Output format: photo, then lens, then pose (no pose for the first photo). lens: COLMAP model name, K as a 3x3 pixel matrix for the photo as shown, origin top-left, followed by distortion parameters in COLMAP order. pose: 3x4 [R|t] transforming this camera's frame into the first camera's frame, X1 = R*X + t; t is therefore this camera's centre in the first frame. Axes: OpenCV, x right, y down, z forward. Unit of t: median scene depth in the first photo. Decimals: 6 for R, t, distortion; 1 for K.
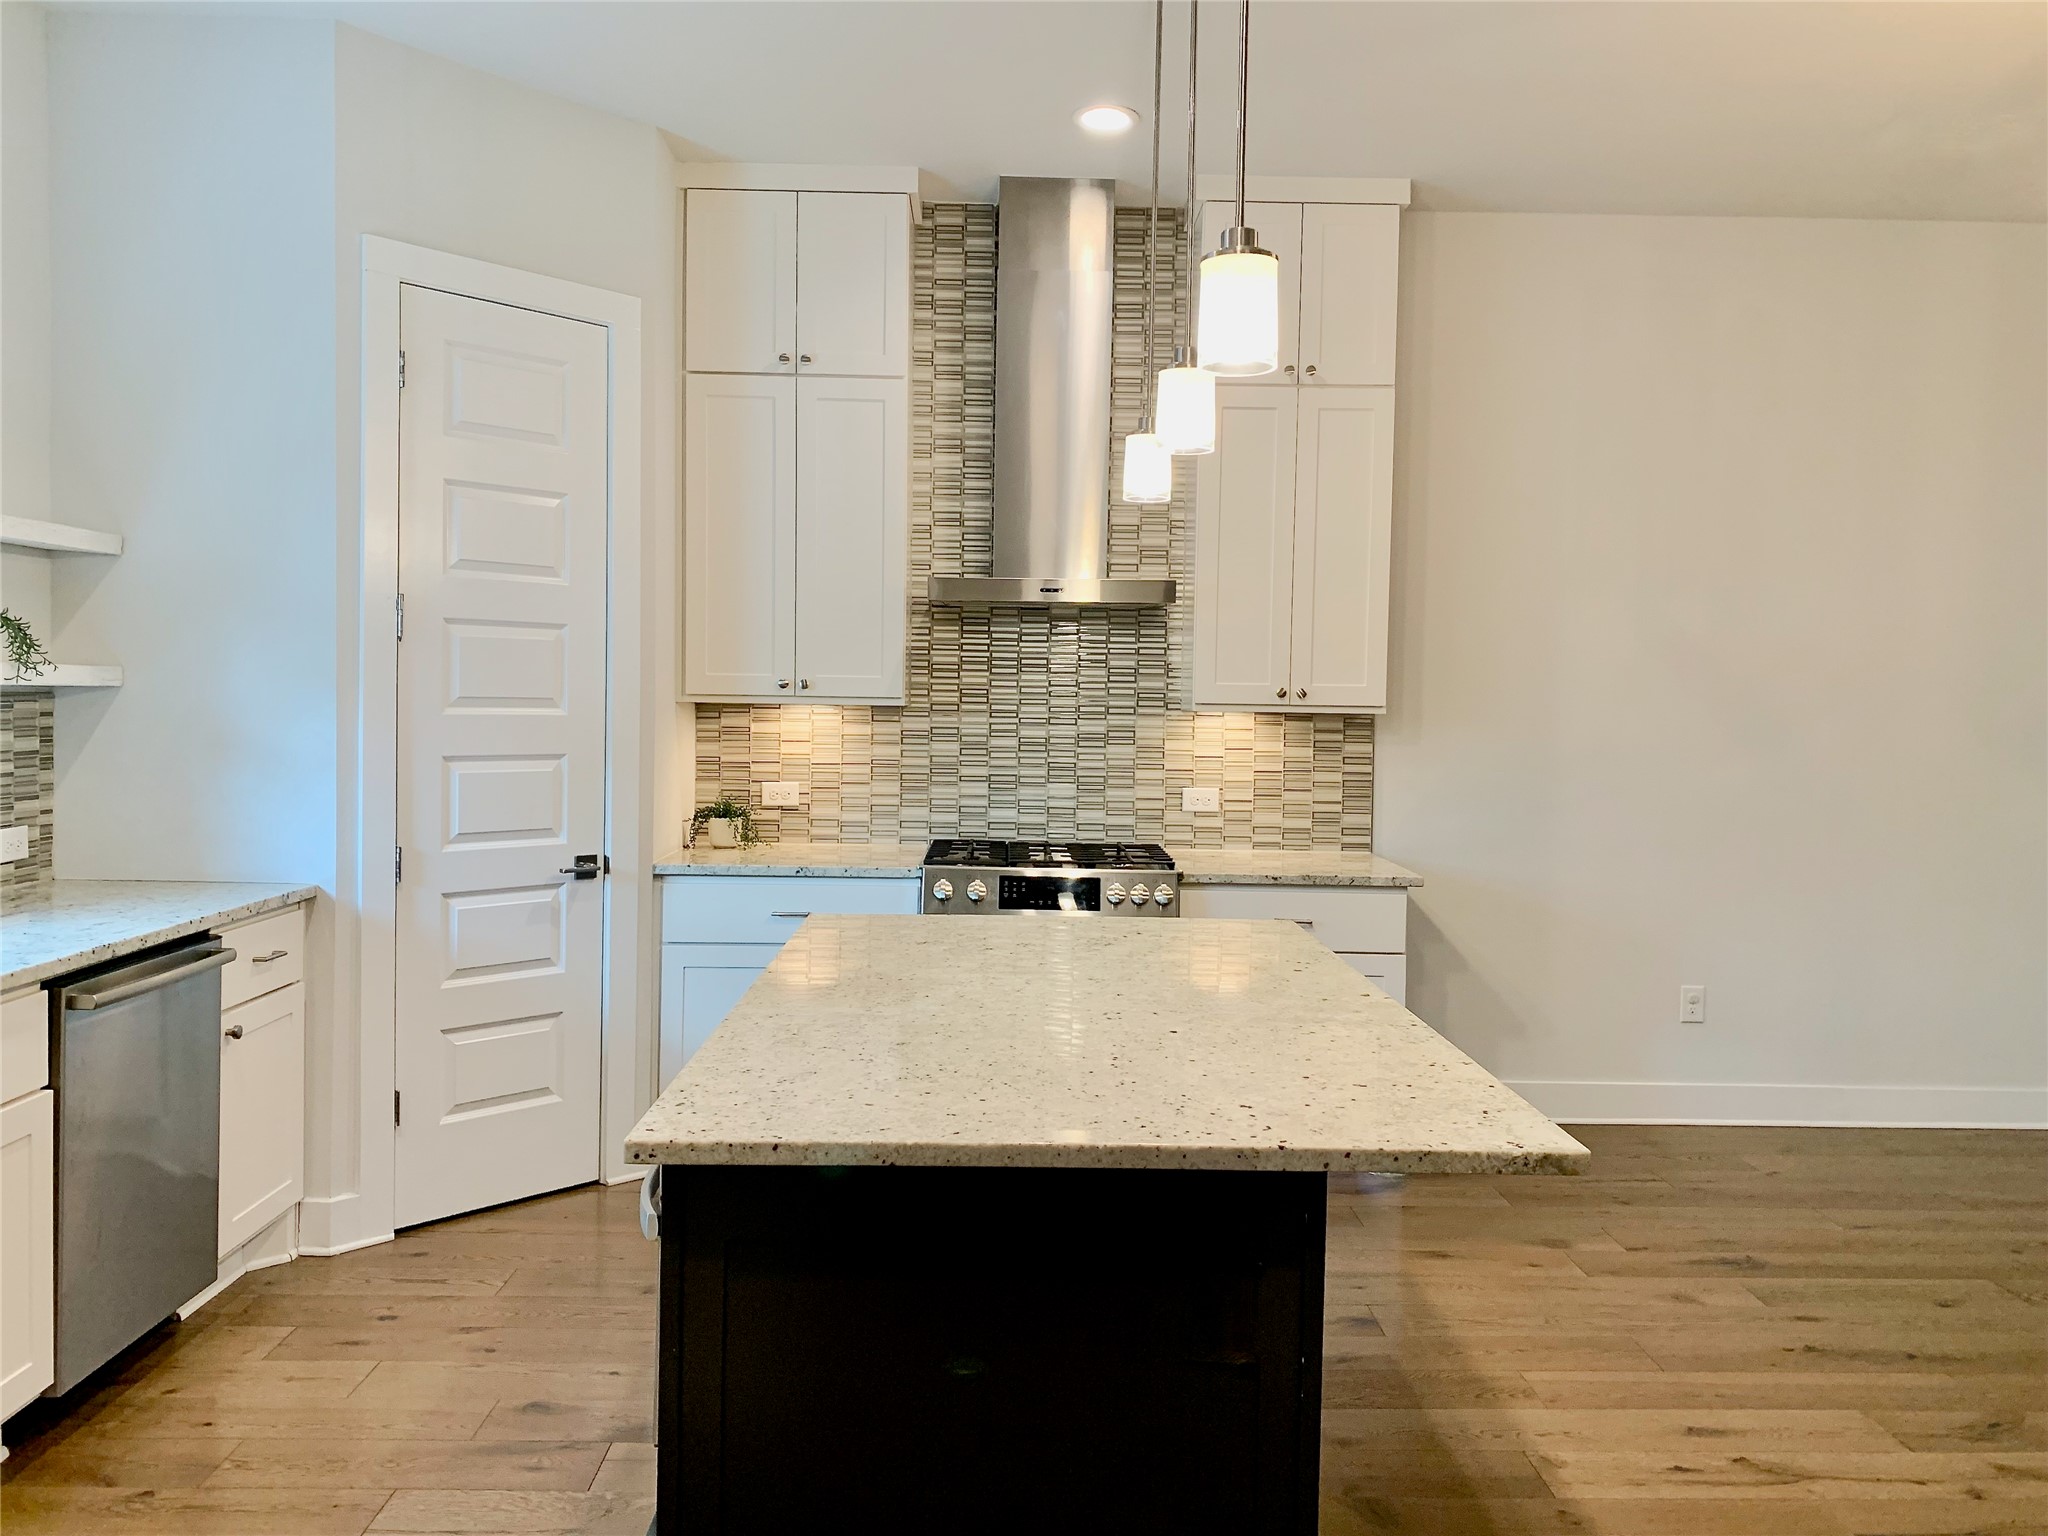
lens RADIAL K [[1551.4, 0, 1024.0], [0, 1551.4, 768.0], [0, 0, 1]] dist [0.141138, -0.283600]
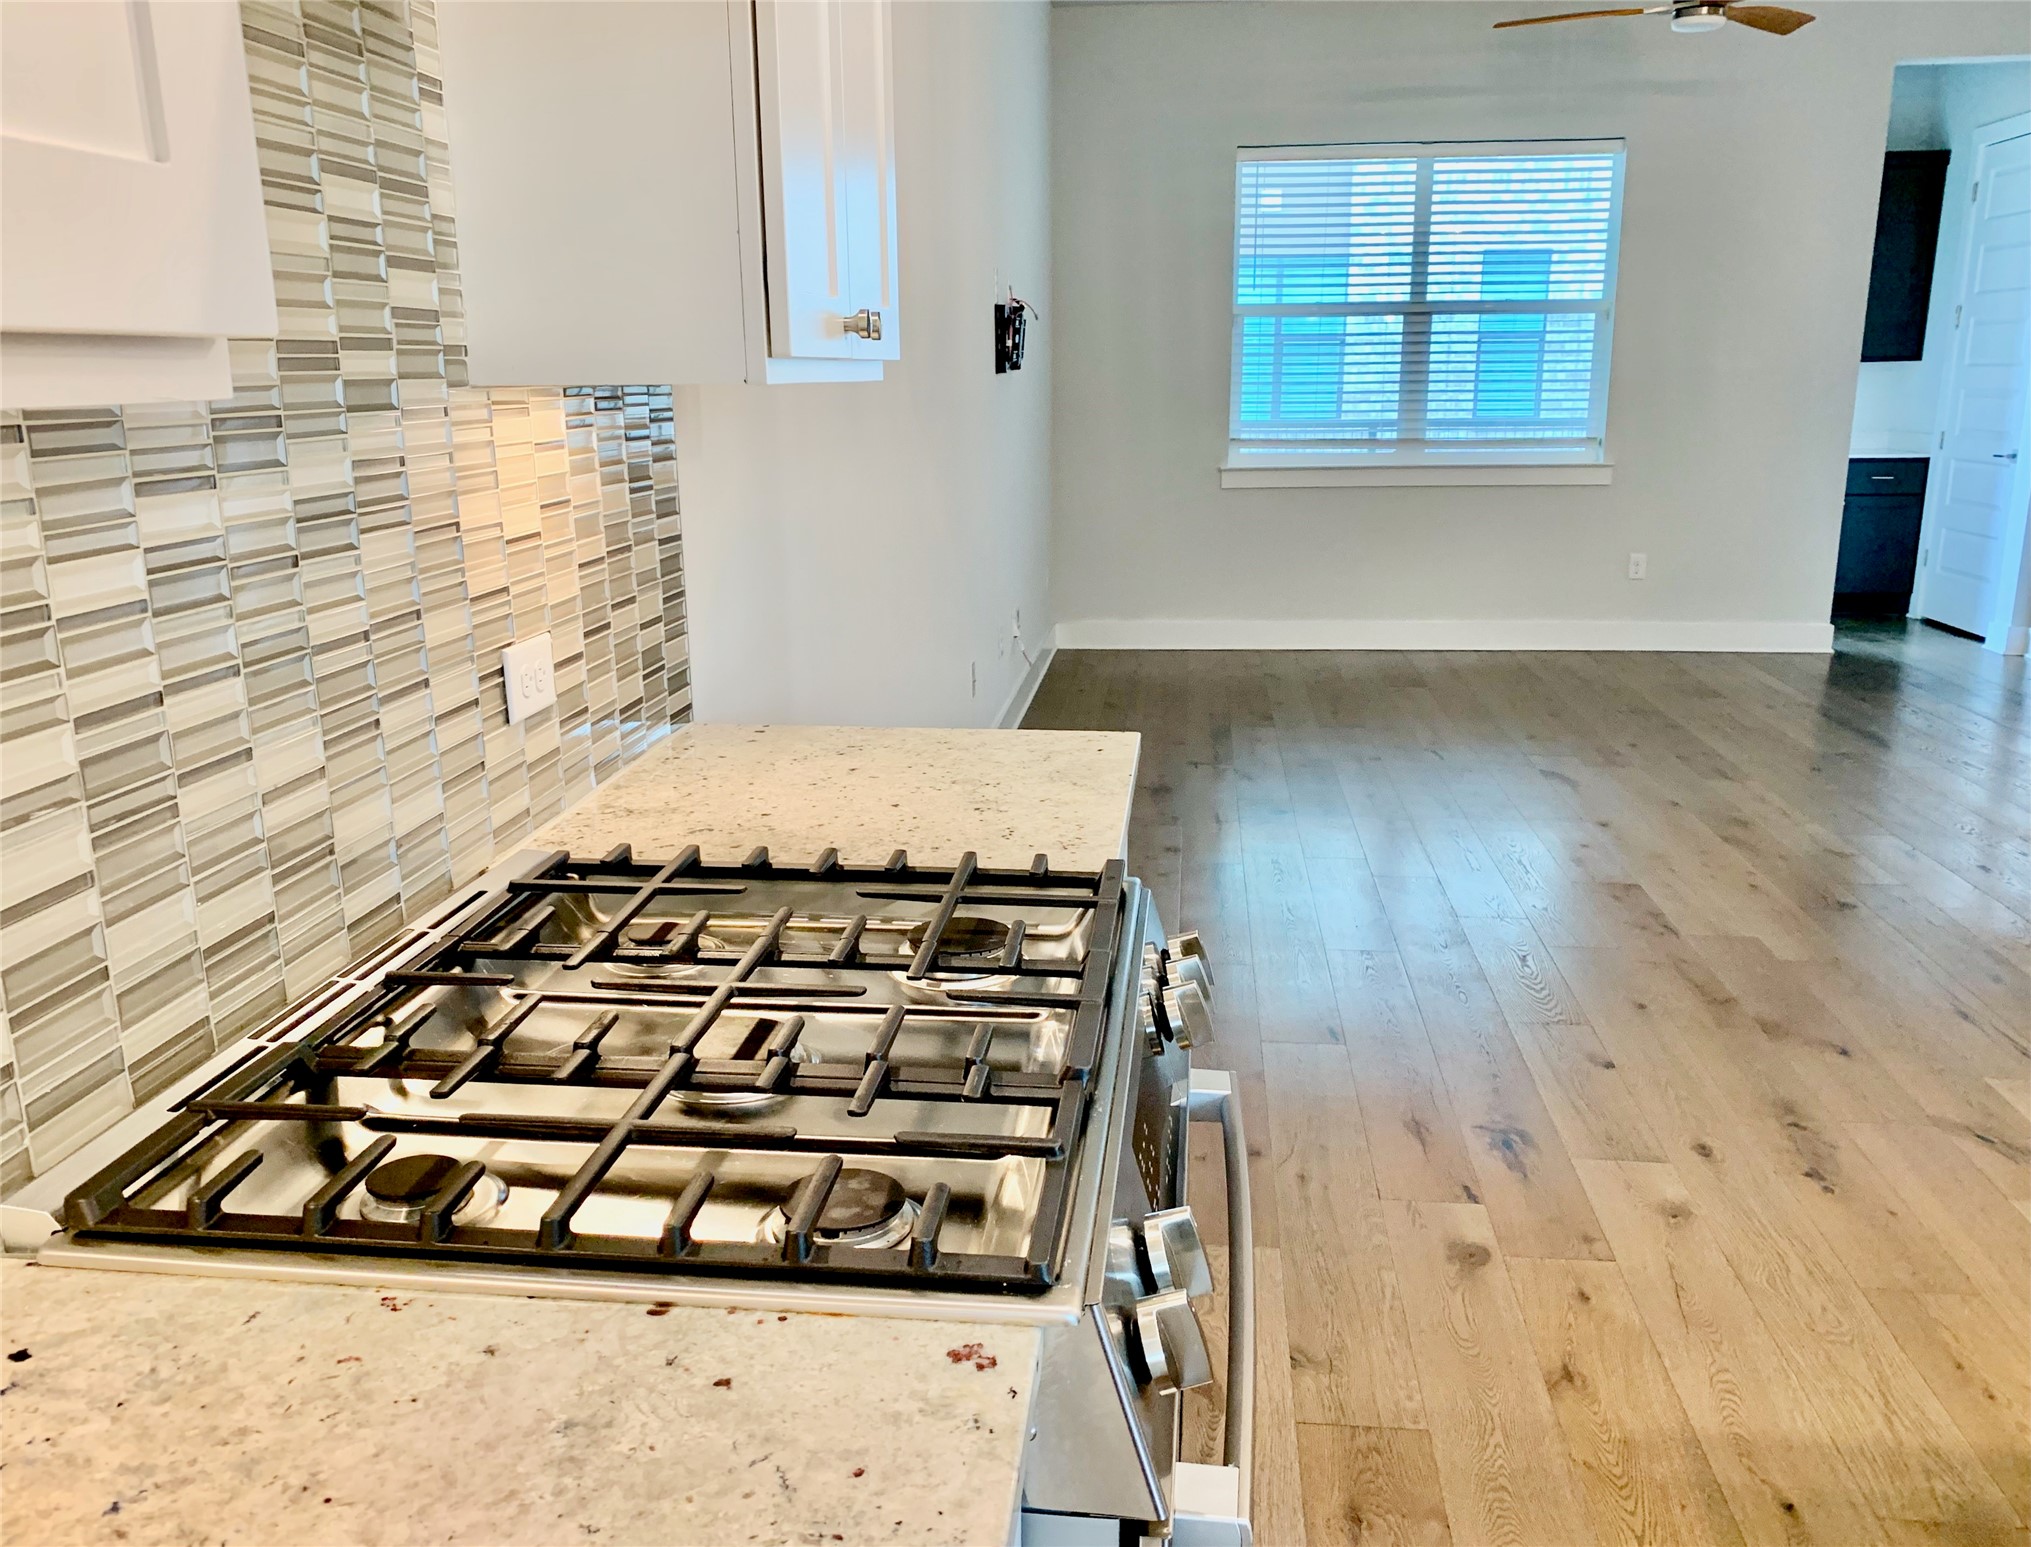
lens RADIAL K [[1661.1, 0, 1015.5], [0, 1661.1, 773.5], [0, 0, 1]] dist [-0.005394, -0.003487]
pose [[0.132272, -0.251675, 0.958730, -0.203123], [0.062401, 0.967425, 0.245348, -0.037427], [-0.989247, 0.027373, 0.143668, 0.859532]]
